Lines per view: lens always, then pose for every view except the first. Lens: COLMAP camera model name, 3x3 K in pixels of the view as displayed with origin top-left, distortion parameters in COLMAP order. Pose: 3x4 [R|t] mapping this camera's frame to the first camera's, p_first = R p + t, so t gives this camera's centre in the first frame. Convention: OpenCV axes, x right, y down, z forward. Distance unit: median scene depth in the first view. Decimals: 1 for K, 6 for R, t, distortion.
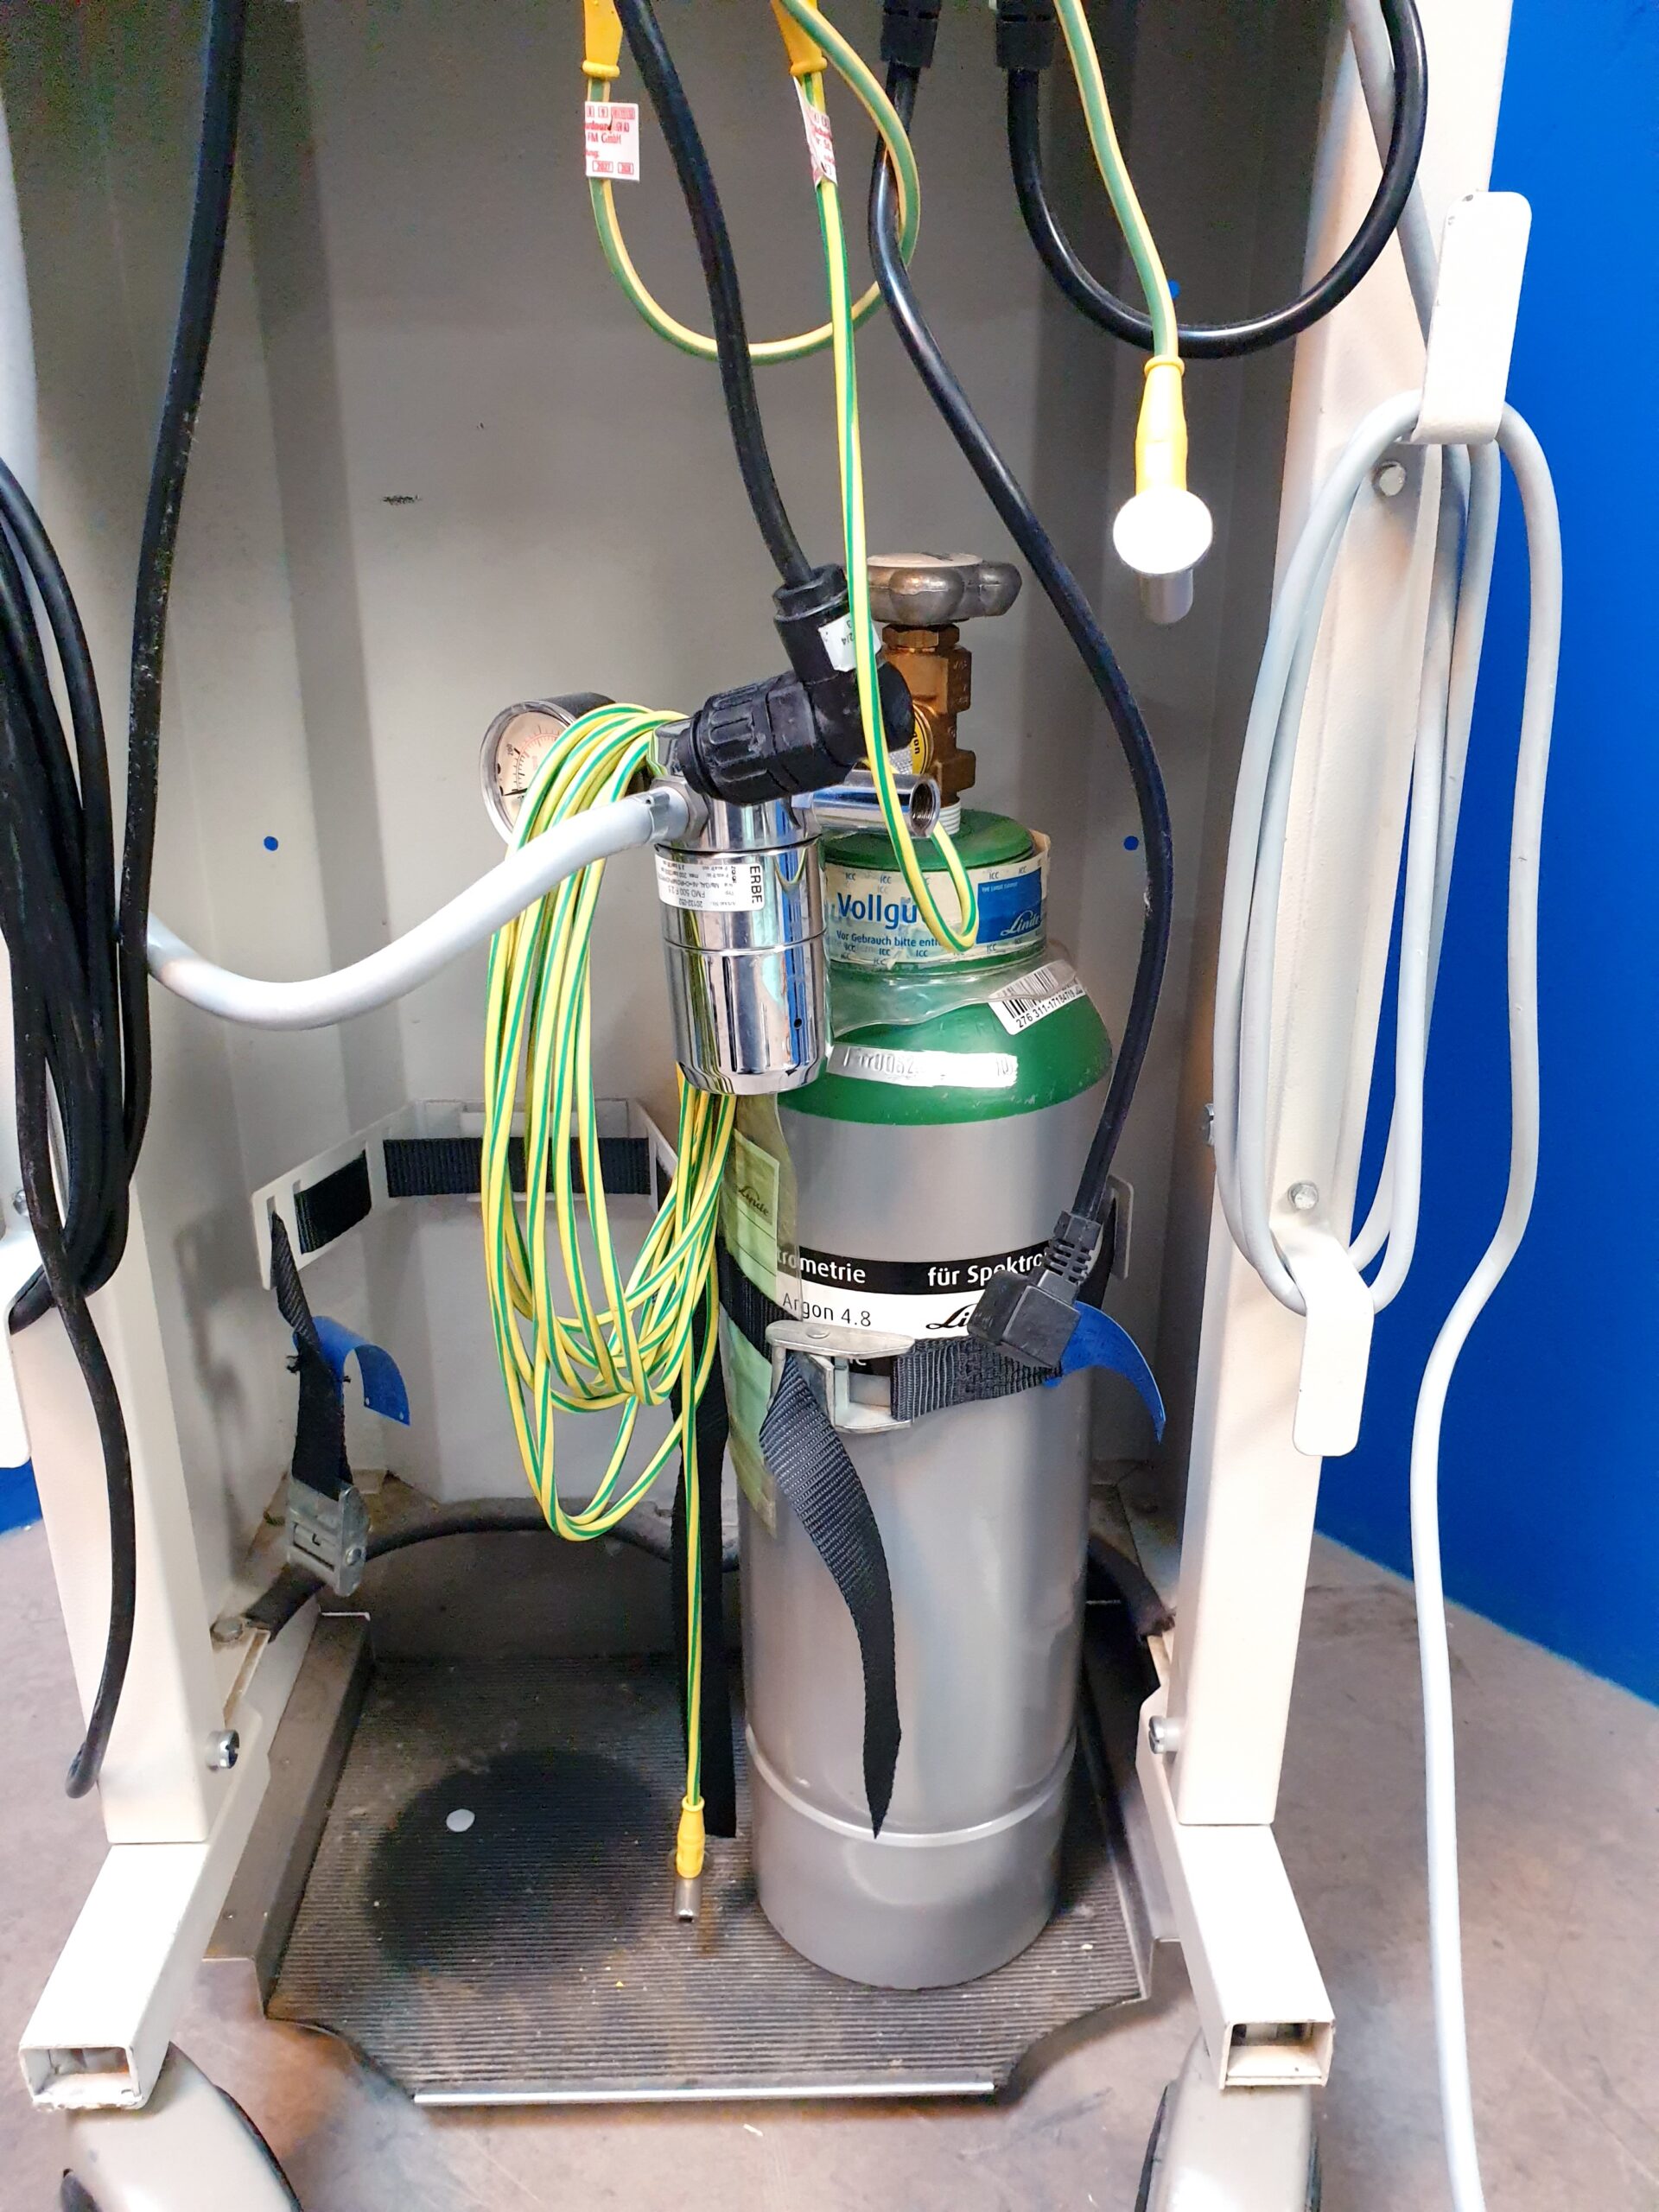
lens RADIAL K [[1756.0, 0, 841.9], [0, 1756.0, 1110.6], [0, 0, 1]] dist [0.012612, 0.004268]
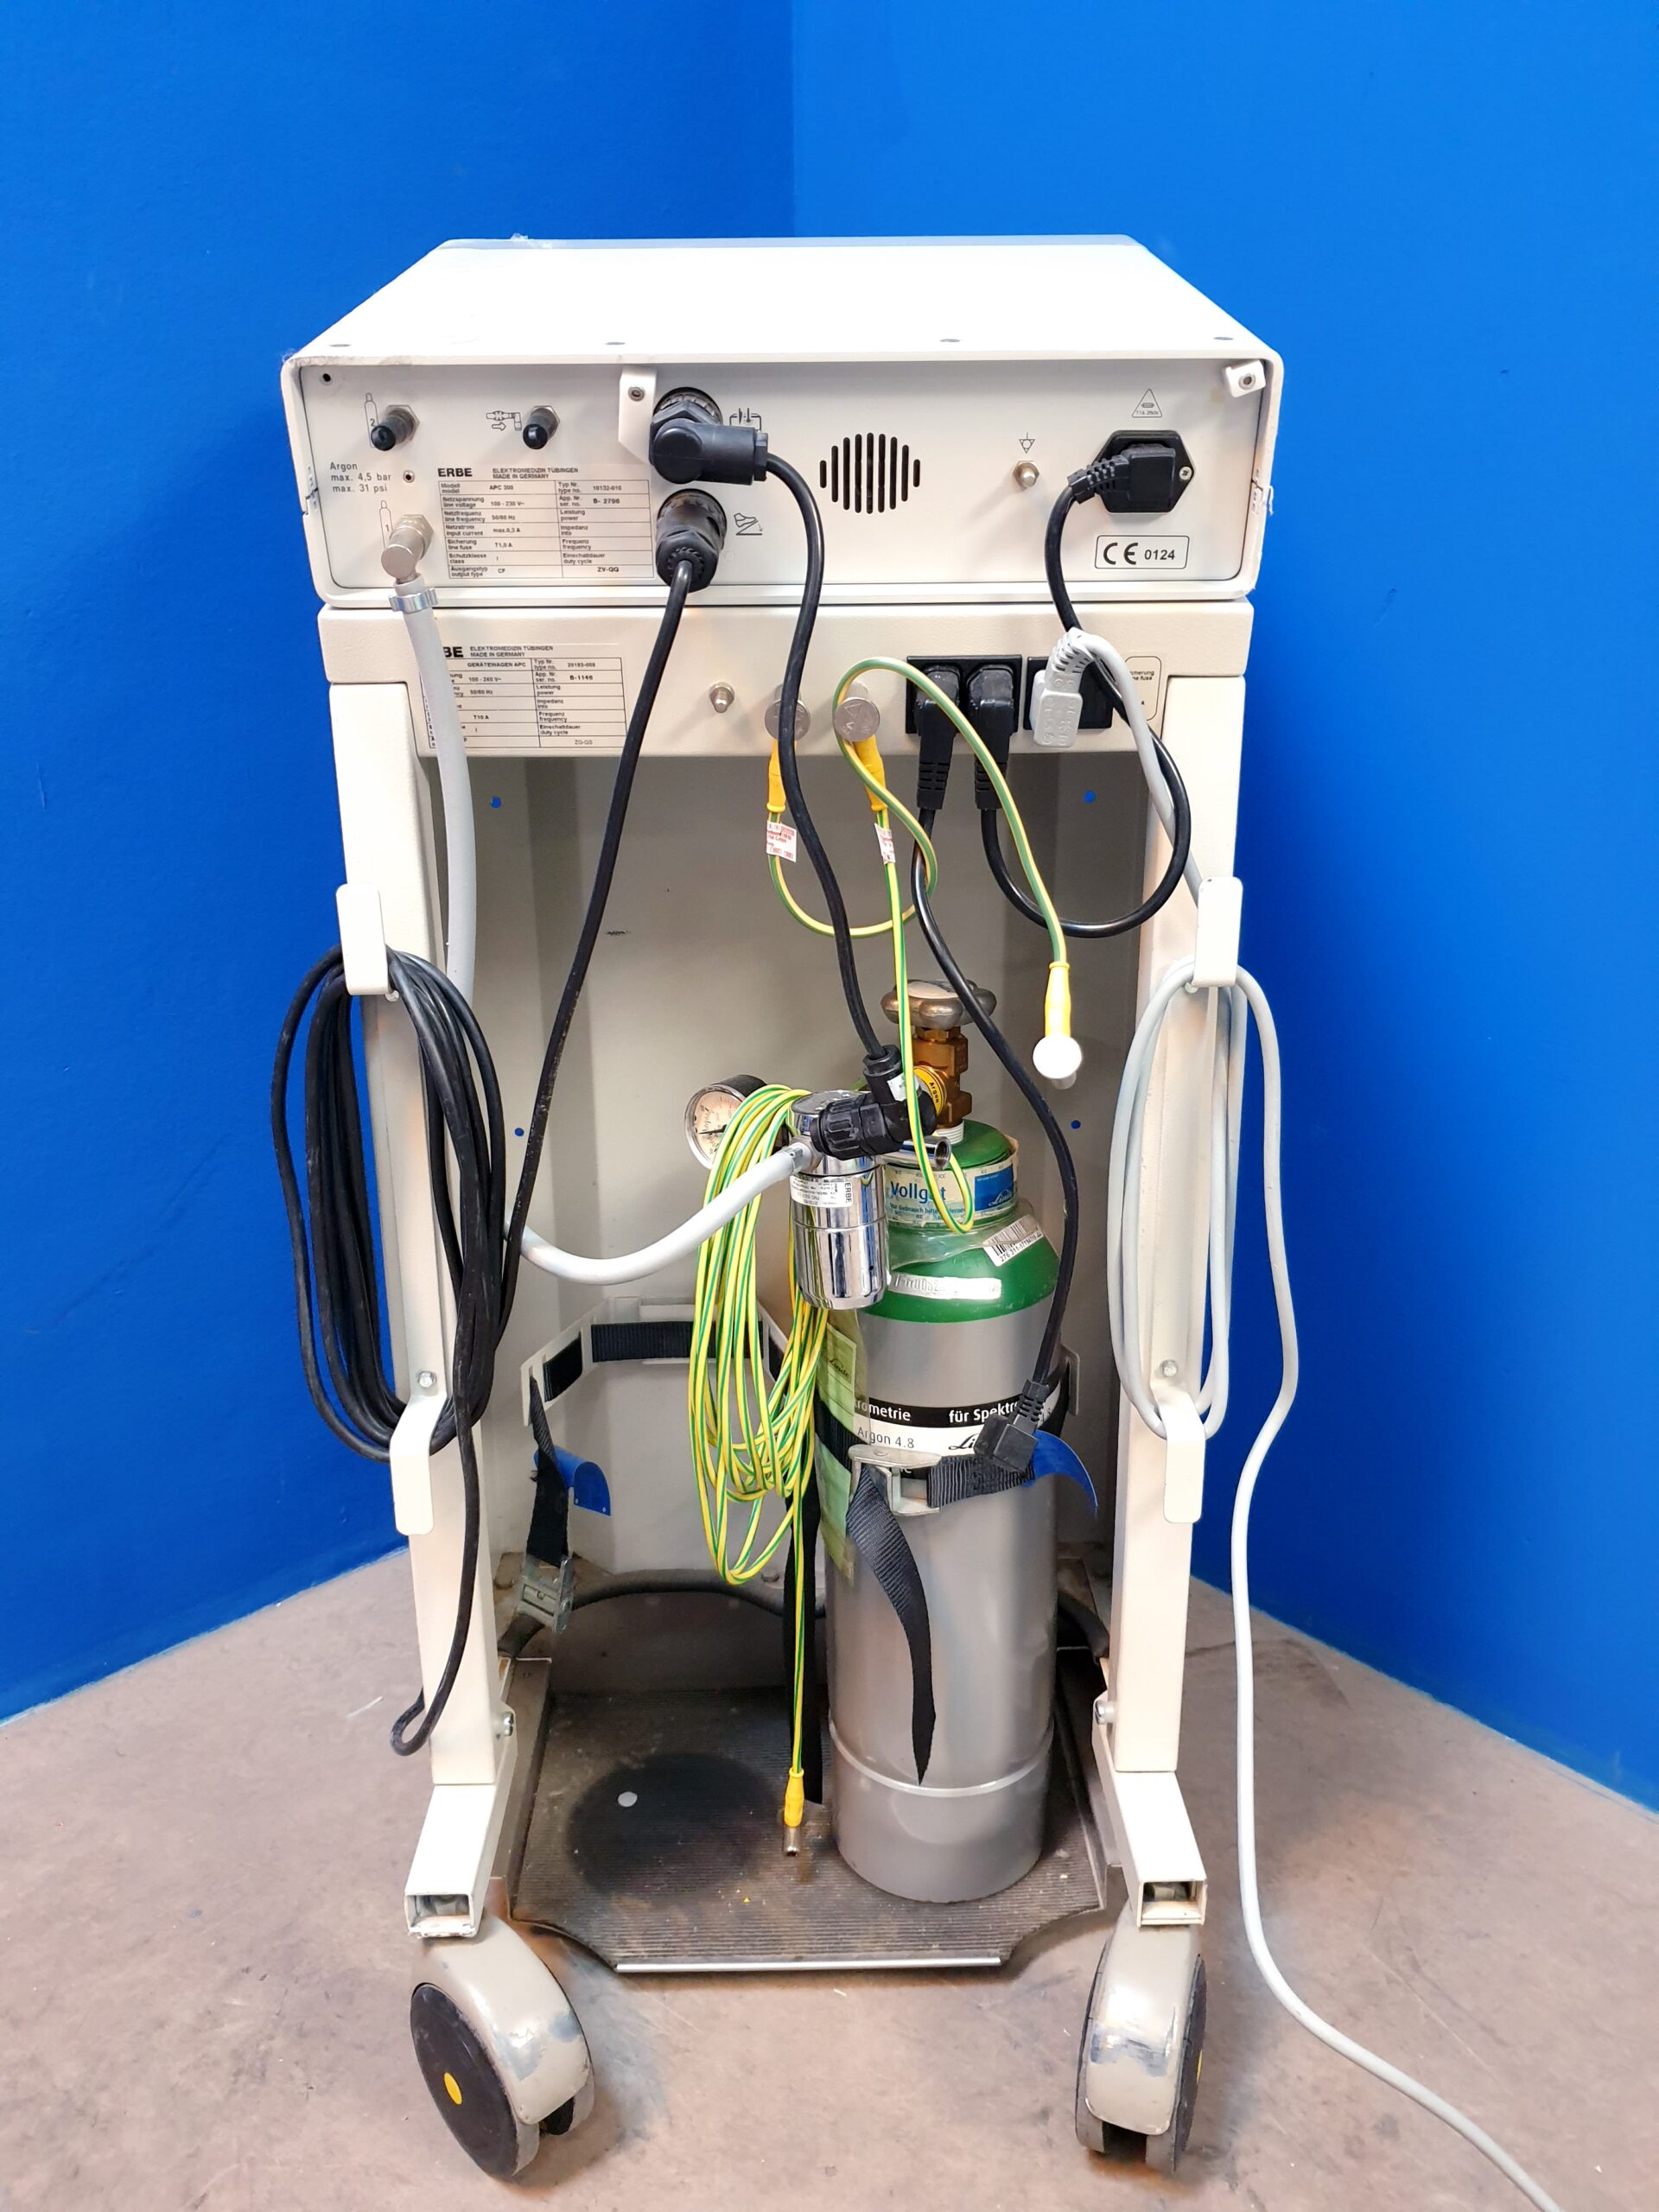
lens RADIAL K [[1690.2, 0, 829.5], [0, 1690.2, 1106.0], [0, 0, 1]] dist [0.014374, 0.006717]
pose [[0.999790, -0.010101, -0.017838, -0.027057], [0.008683, 0.996928, -0.077843, -0.062808], [0.018569, 0.077672, 0.996806, -0.517511]]
